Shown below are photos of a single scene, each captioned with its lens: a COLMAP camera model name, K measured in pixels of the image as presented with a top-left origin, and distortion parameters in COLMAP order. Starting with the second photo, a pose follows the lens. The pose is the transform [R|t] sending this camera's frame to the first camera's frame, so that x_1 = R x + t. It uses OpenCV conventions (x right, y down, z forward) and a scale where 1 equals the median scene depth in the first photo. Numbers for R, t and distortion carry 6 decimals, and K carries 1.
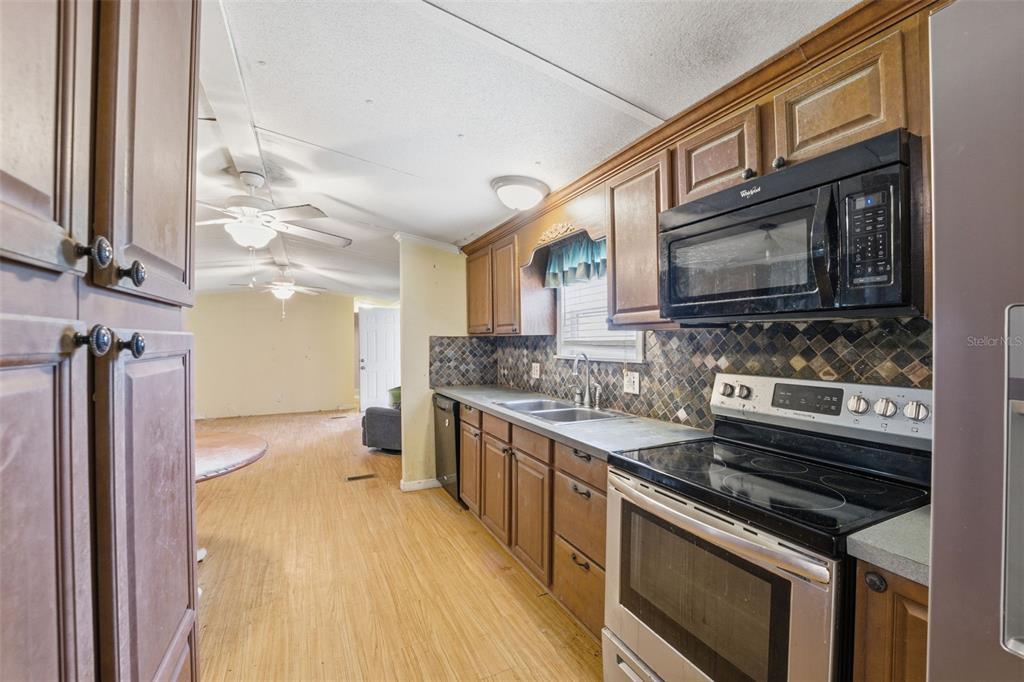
lens RADIAL K [[422.2, 0, 515.8], [0, 422.2, 345.6], [0, 0, 1]] dist [-0.025655, -0.000255]
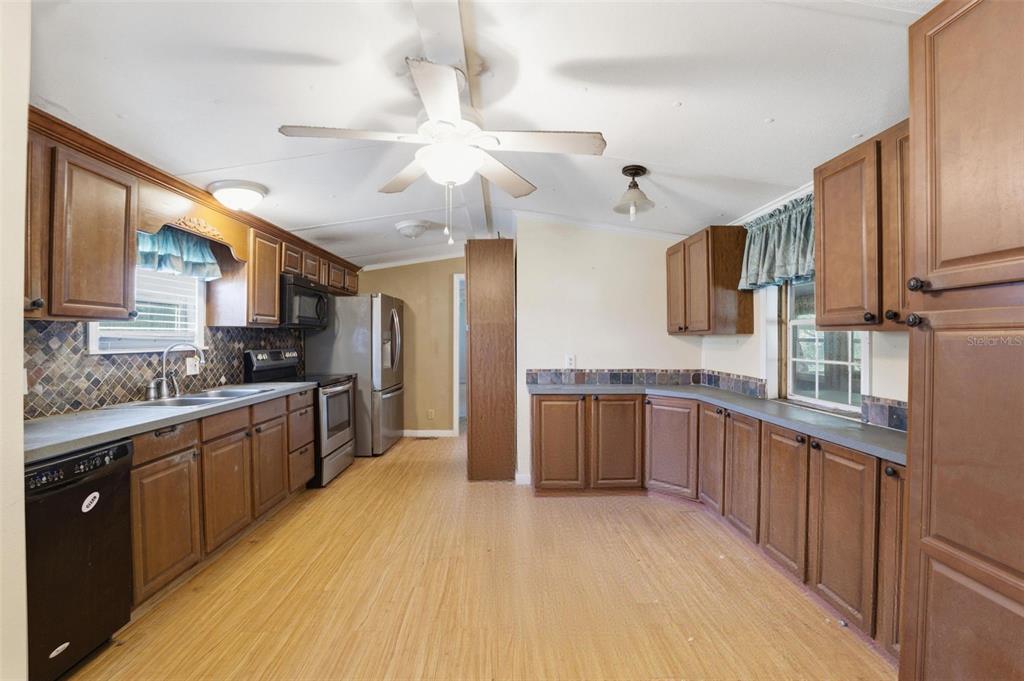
lens RADIAL K [[422.2, 0, 516.2], [0, 422.2, 339.6], [0, 0, 1]] dist [-0.025655, -0.000255]
pose [[-0.912802, -0.000126, 0.408402, -1.124006], [0.004558, 0.999935, 0.010496, 0.000072], [-0.408377, 0.011442, -0.912742, 1.763359]]
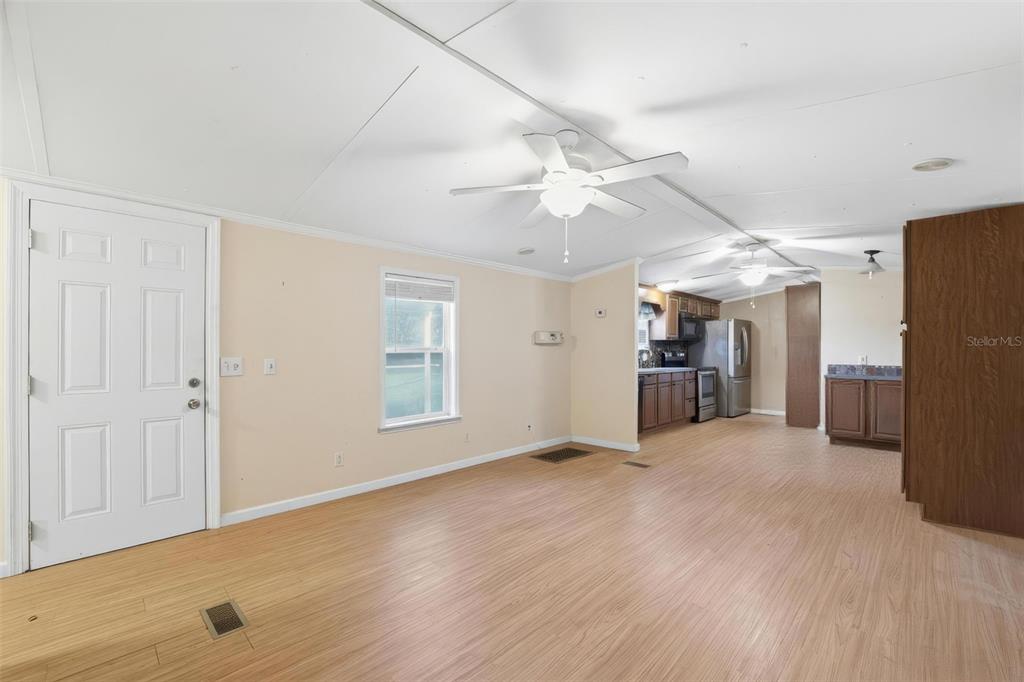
lens RADIAL K [[422.2, 0, 513.7], [0, 422.2, 348.0], [0, 0, 1]] dist [-0.025655, -0.000255]
pose [[-0.324345, 0.003990, 0.945931, -2.220102], [0.003936, 0.999988, -0.002869, 0.030531], [-0.945931, 0.002793, -0.324357, 2.846626]]
